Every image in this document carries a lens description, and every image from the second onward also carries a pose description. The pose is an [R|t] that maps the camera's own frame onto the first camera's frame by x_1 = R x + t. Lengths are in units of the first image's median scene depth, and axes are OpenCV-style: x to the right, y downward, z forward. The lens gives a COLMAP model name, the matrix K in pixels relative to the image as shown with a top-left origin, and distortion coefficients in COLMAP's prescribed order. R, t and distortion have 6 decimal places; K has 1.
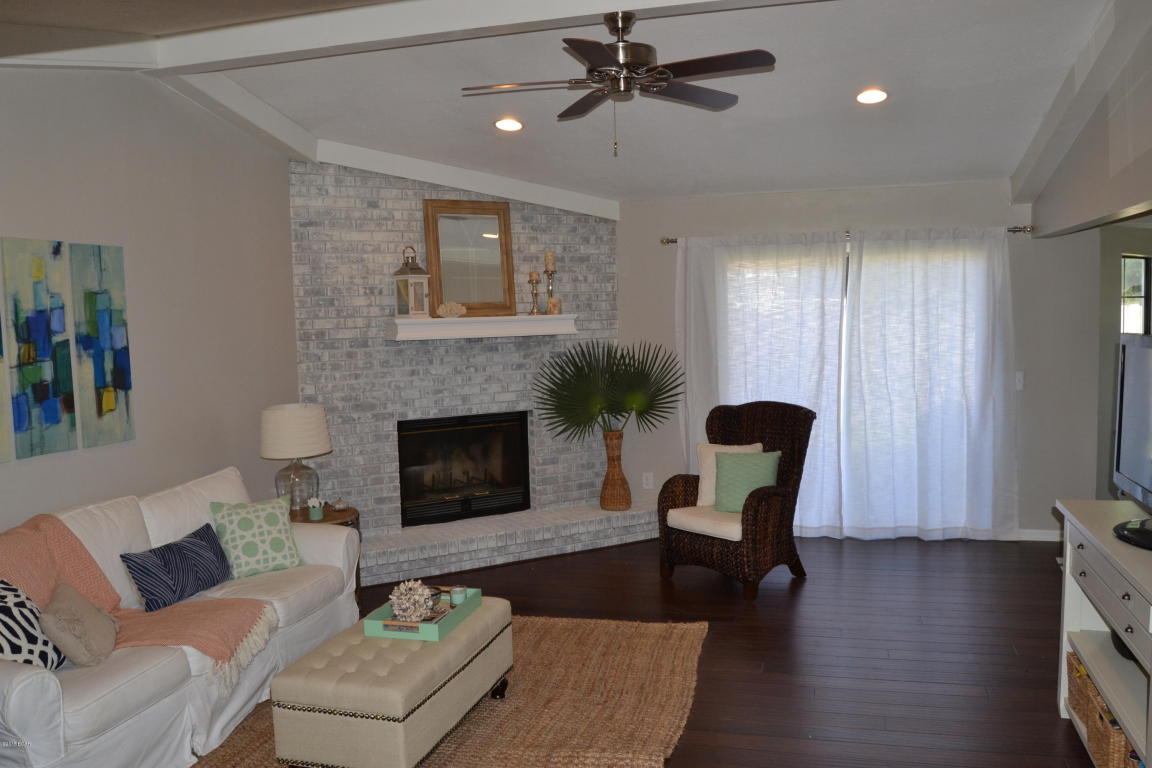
lens RADIAL K [[912.5, 0, 579.1], [0, 912.5, 390.4], [0, 0, 1]] dist [-0.102673, 0.053031]
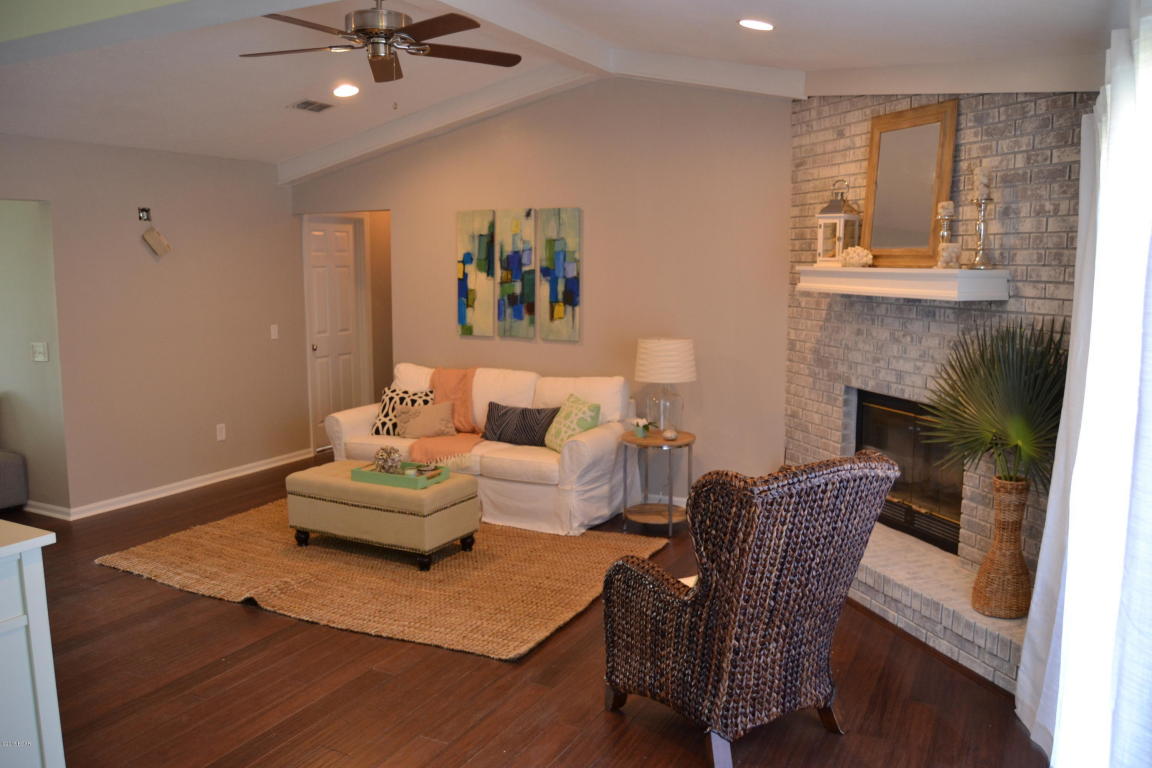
lens RADIAL K [[912.5, 0, 579.1], [0, 912.5, 390.4], [0, 0, 1]] dist [-0.102673, 0.053031]
pose [[-0.188879, 0.164449, -0.968133, 0.682192], [-0.080676, 0.979947, 0.182195, -0.098189], [0.978681, 0.112518, -0.171824, 0.909212]]
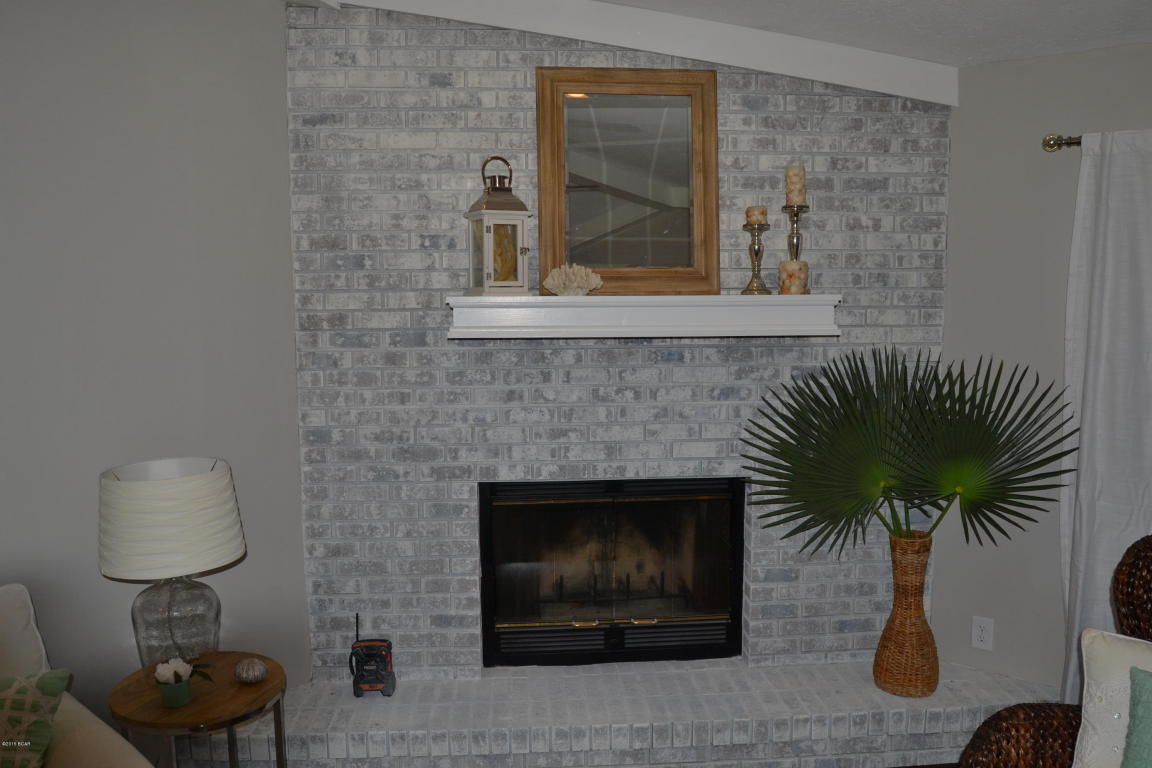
lens RADIAL K [[912.5, 0, 579.1], [0, 912.5, 390.4], [0, 0, 1]] dist [-0.102673, 0.053031]
pose [[0.905536, 0.068602, -0.418686, 0.080307], [-0.054302, 0.997465, 0.045990, -0.050271], [0.420780, -0.018910, 0.906966, 0.535193]]
